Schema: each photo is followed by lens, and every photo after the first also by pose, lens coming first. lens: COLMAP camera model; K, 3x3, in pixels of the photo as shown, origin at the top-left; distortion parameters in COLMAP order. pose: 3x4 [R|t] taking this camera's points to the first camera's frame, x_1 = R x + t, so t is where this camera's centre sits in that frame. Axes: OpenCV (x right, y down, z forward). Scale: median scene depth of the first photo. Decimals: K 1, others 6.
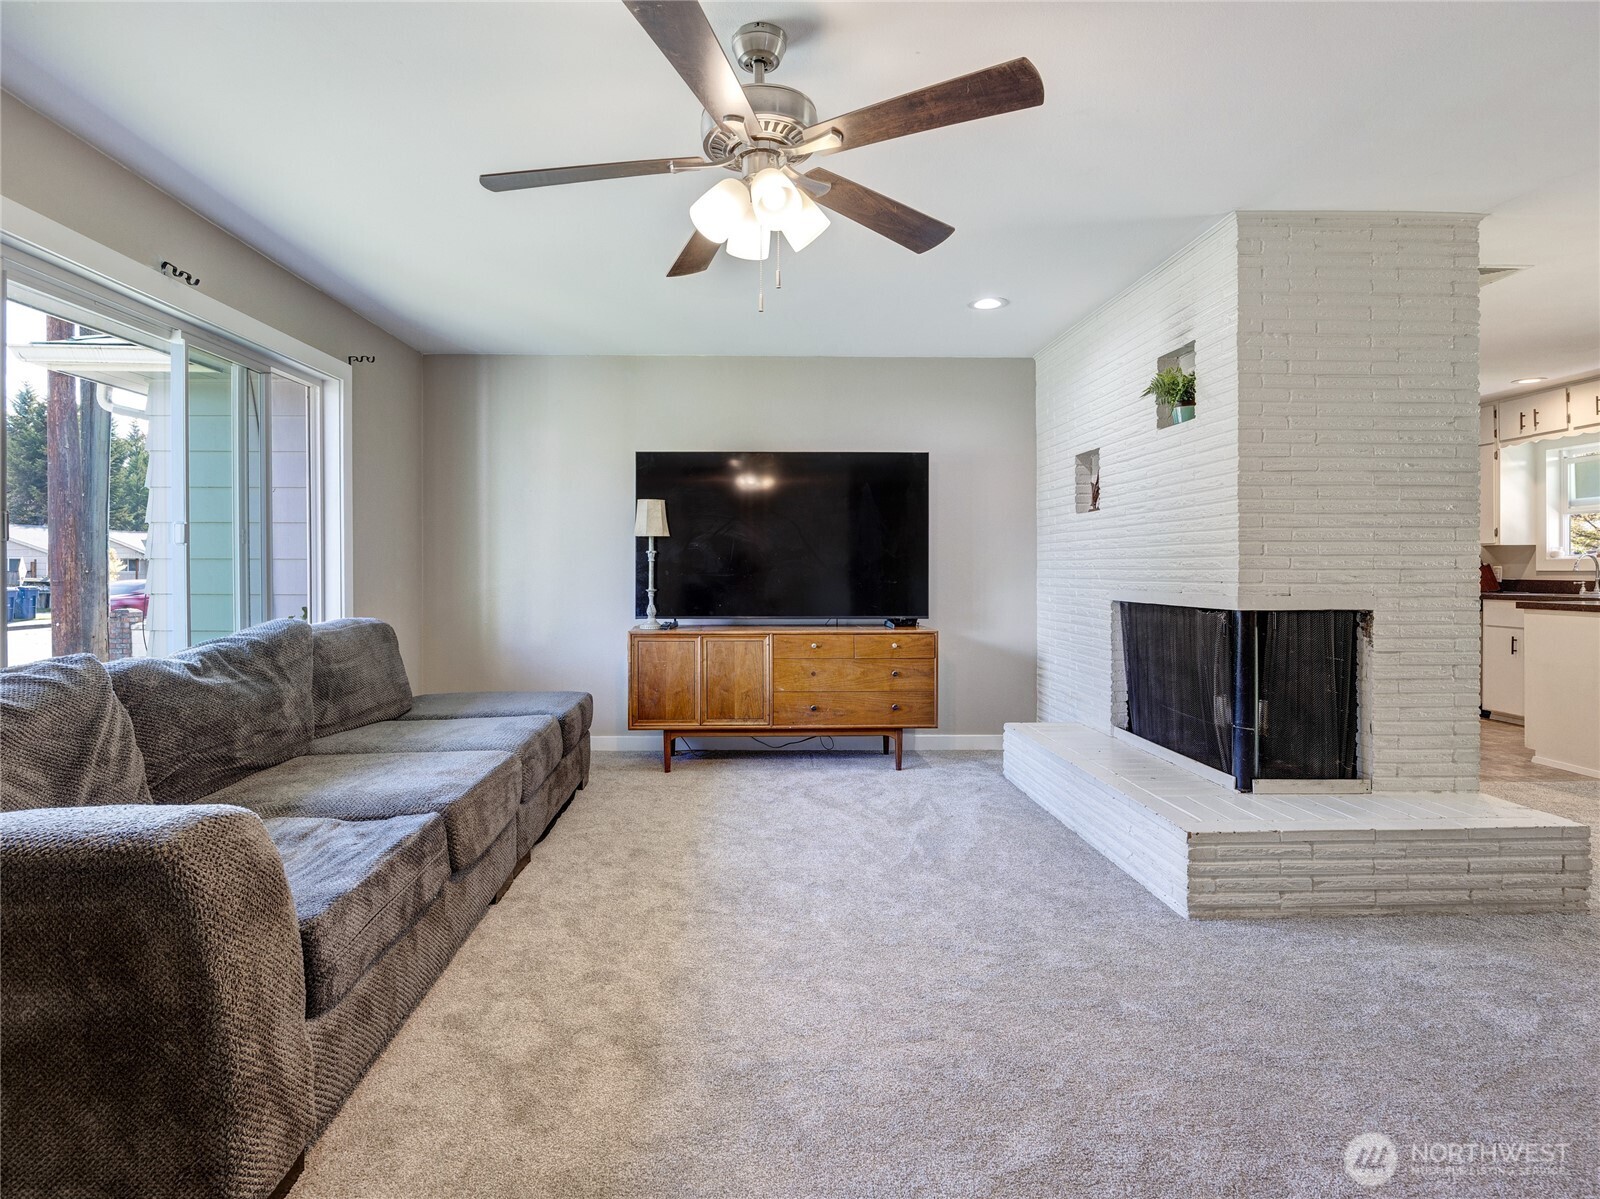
lens RADIAL K [[829.9, 0, 800.0], [0, 829.9, 599.5], [0, 0, 1]] dist [-0.015685, 0.000724]
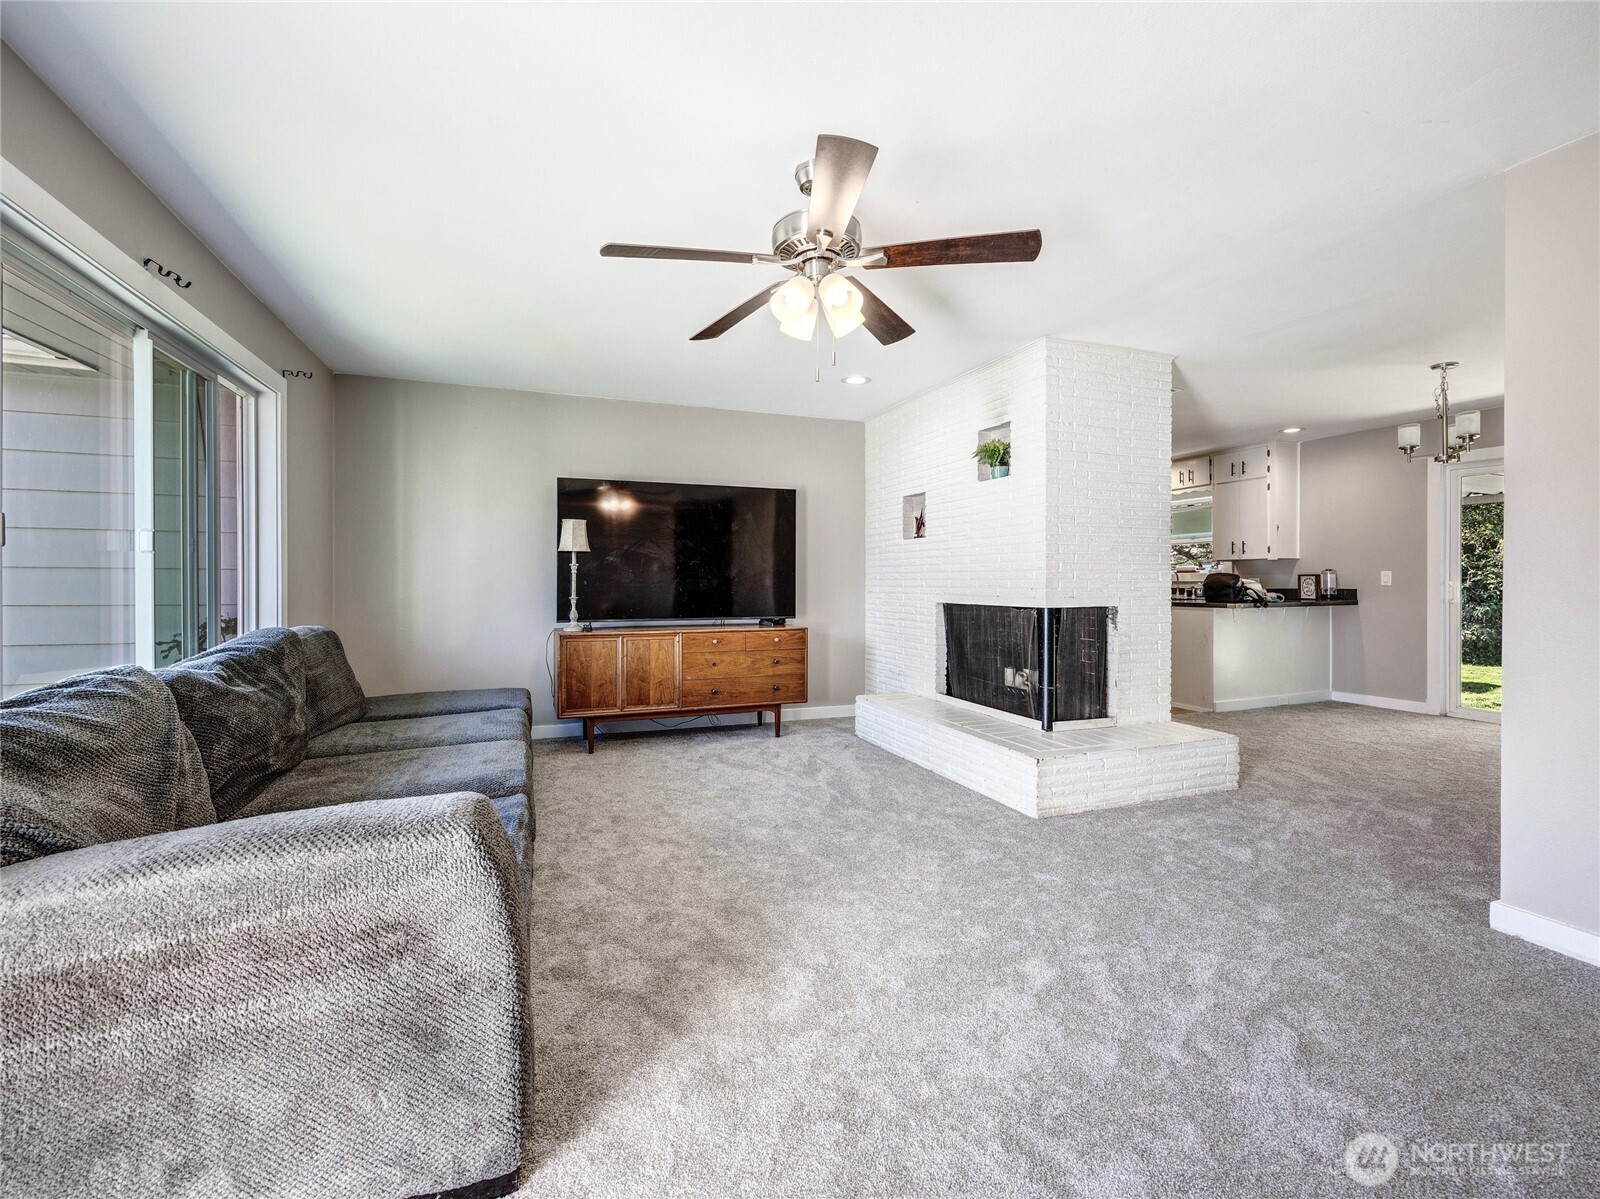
lens RADIAL K [[680.1, 0, 801.2], [0, 680.1, 605.6], [0, 0, 1]] dist [-0.000394, -0.000249]
pose [[0.945059, -0.011004, 0.326715, -0.213542], [0.011026, 0.999938, 0.001786, 0.001801], [-0.326714, 0.001914, 0.945121, -0.002400]]
